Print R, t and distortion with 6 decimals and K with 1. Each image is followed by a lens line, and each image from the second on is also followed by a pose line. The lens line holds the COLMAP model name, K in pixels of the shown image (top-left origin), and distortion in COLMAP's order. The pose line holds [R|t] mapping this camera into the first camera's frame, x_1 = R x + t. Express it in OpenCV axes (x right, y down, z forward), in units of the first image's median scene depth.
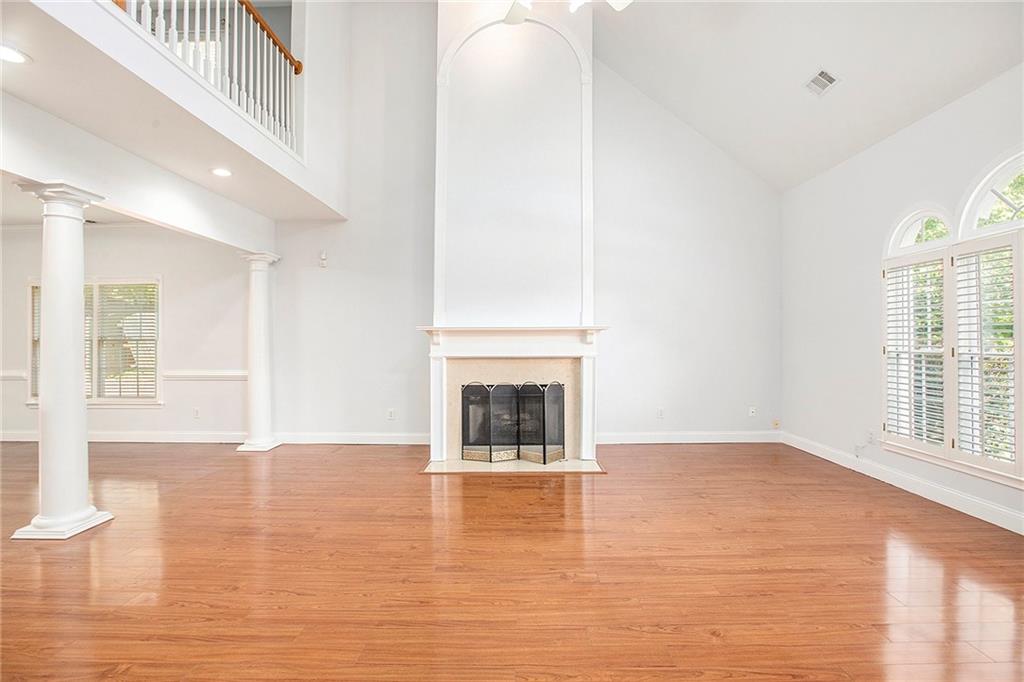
lens RADIAL K [[465.6, 0, 512.0], [0, 465.6, 341.0], [0, 0, 1]] dist [-0.058513, 0.018401]
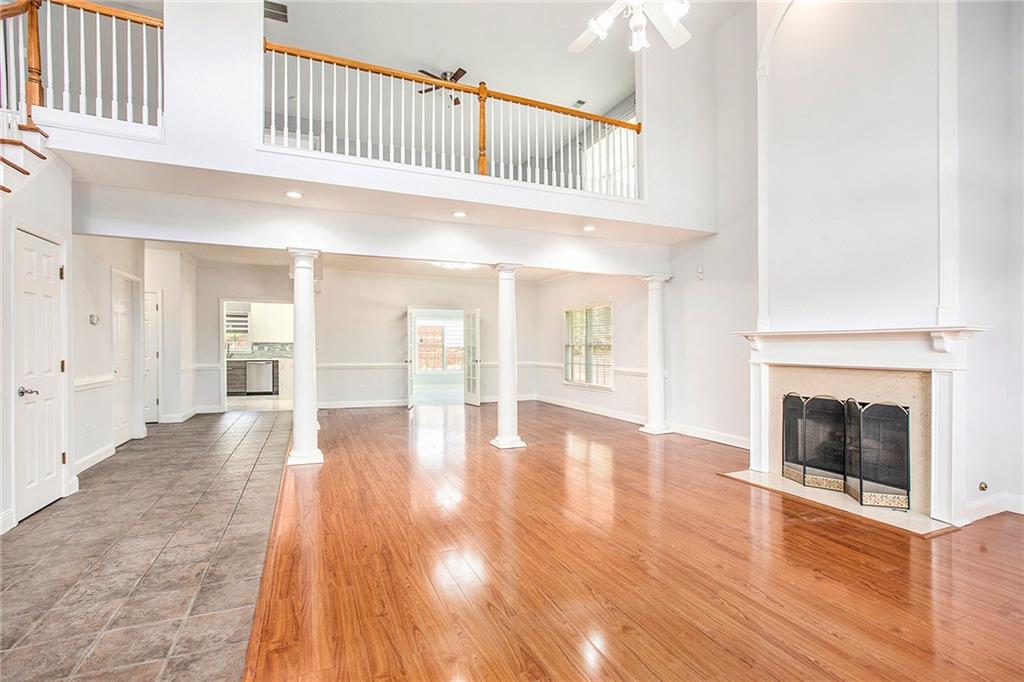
lens RADIAL K [[485.5, 0, 506.0], [0, 485.5, 340.3], [0, 0, 1]] dist [-0.052954, 0.022049]
pose [[0.391032, -0.004258, -0.920367, 0.553618], [-0.004851, 0.999966, -0.006687, -0.003740], [0.920364, 0.007079, 0.390998, 0.126926]]
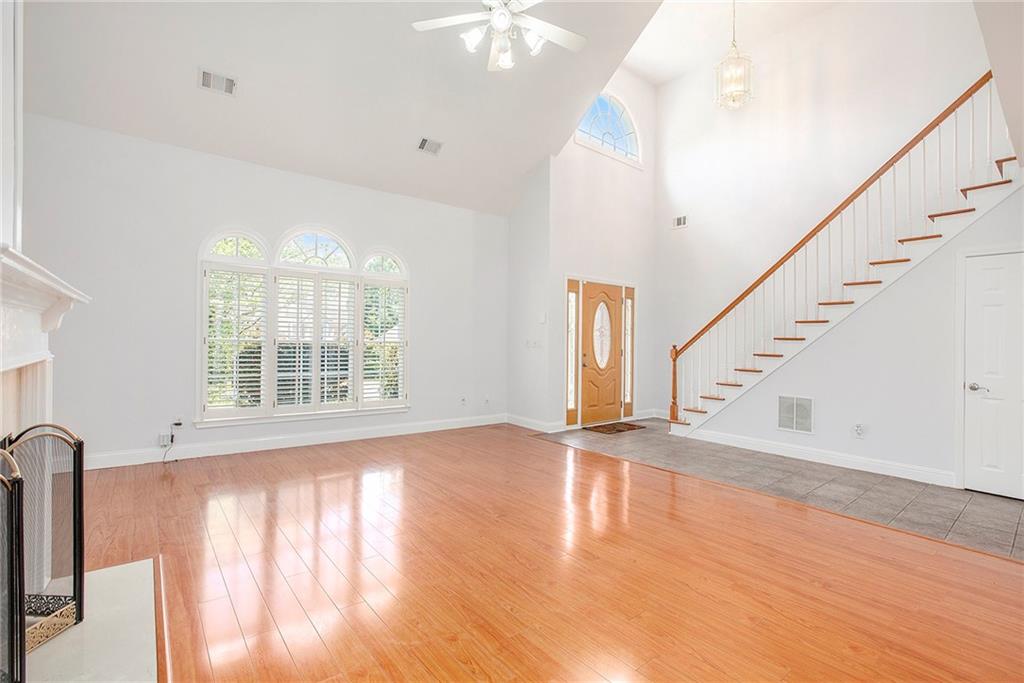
lens RADIAL K [[465.6, 0, 512.0], [0, 465.6, 341.5], [0, 0, 1]] dist [-0.058513, 0.018401]
pose [[-0.631362, -0.012118, 0.775394, -0.488527], [-0.017577, 0.999845, 0.001313, 0.000141], [-0.775289, -0.012800, -0.631477, 0.947805]]
